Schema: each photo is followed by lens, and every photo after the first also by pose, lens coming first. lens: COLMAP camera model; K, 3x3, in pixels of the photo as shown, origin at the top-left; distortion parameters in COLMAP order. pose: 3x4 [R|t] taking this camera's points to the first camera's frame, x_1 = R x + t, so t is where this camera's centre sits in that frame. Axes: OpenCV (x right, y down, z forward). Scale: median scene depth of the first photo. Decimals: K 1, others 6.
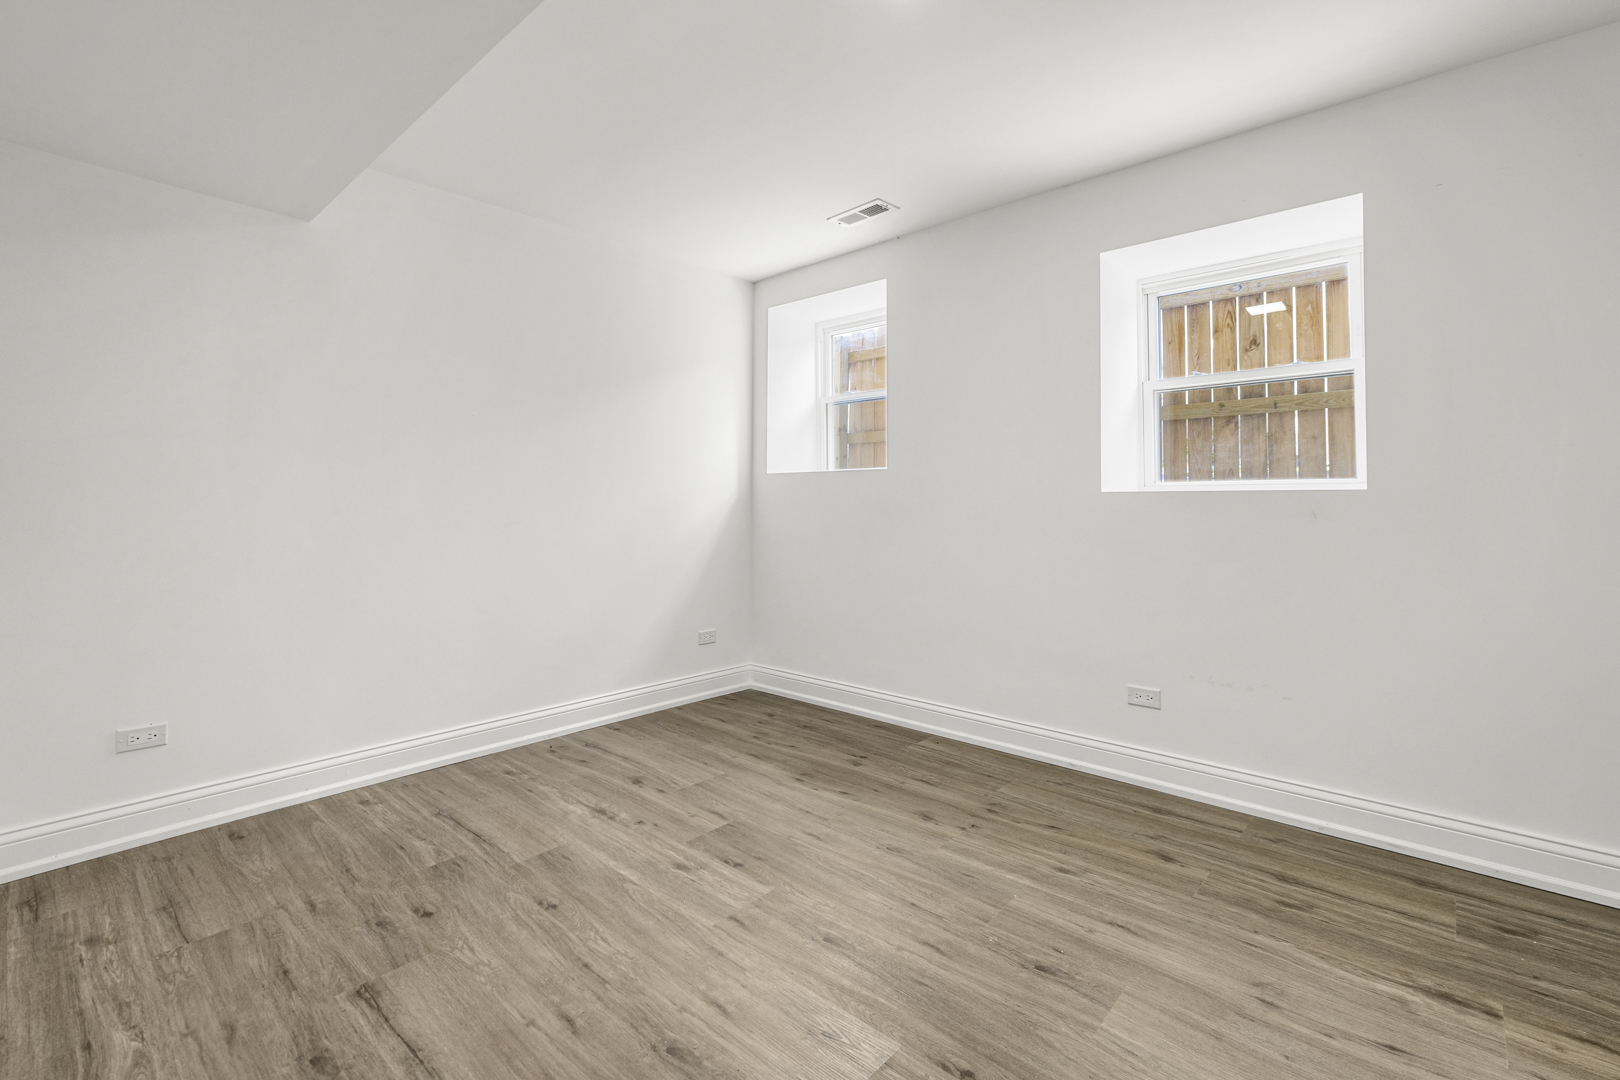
lens RADIAL K [[712.3, 0, 810.8], [0, 712.3, 500.9], [0, 0, 1]] dist [0.000166, -0.000282]
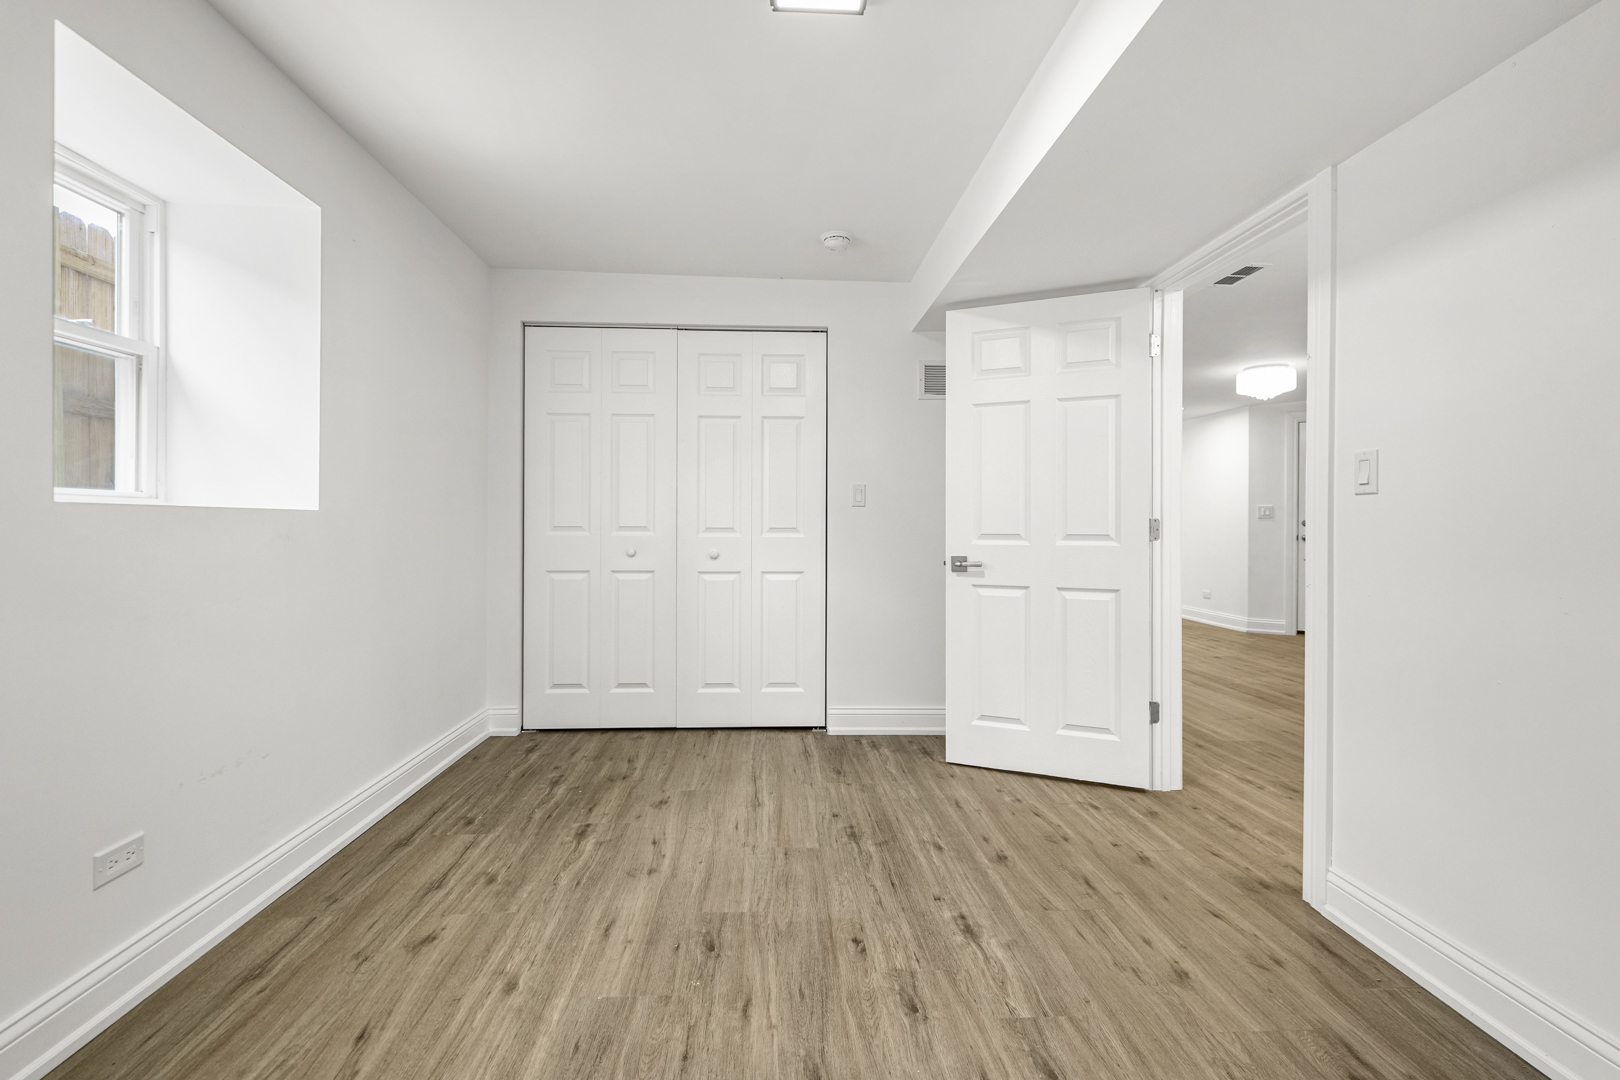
lens RADIAL K [[712.3, 0, 810.8], [0, 712.3, 500.9], [0, 0, 1]] dist [0.000166, -0.000282]
pose [[-0.714963, 0.014832, 0.699005, -0.502587], [-0.008357, 0.999522, -0.029757, -0.007286], [-0.699113, -0.027117, -0.714497, 1.491581]]
